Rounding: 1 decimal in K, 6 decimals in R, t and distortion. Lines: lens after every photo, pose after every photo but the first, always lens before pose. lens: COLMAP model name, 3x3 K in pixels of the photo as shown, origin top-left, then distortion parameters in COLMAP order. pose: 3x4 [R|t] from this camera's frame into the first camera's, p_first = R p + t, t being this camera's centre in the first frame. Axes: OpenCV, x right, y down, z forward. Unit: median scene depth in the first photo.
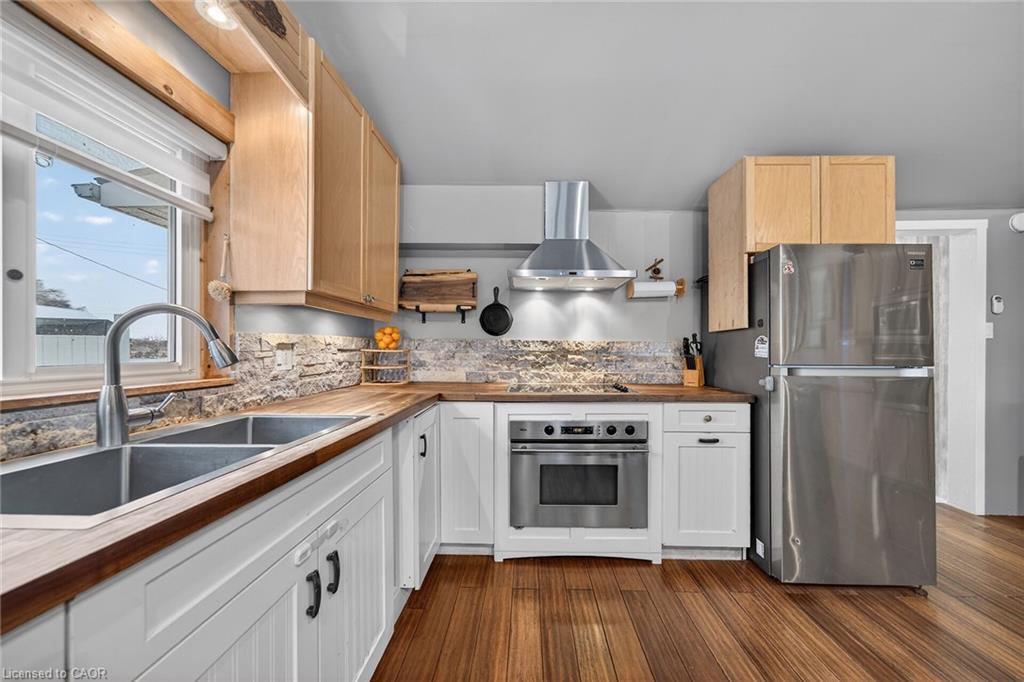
lens RADIAL K [[364.4, 0, 521.3], [0, 364.4, 348.4], [0, 0, 1]] dist [-0.000153, 0.001997]
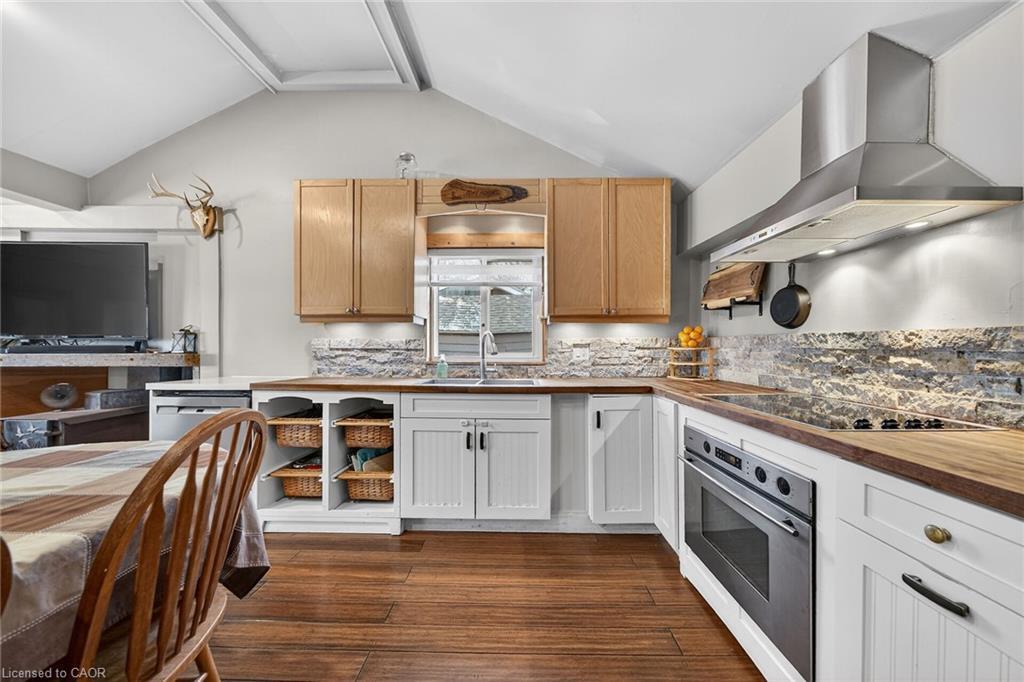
lens RADIAL K [[364.4, 0, 519.2], [0, 364.4, 349.4], [0, 0, 1]] dist [-0.000153, 0.001997]
pose [[0.016452, 0.002892, -0.999860, 0.668580], [0.006307, 0.999976, 0.002996, 0.002279], [0.999845, -0.006355, 0.016433, 0.439283]]
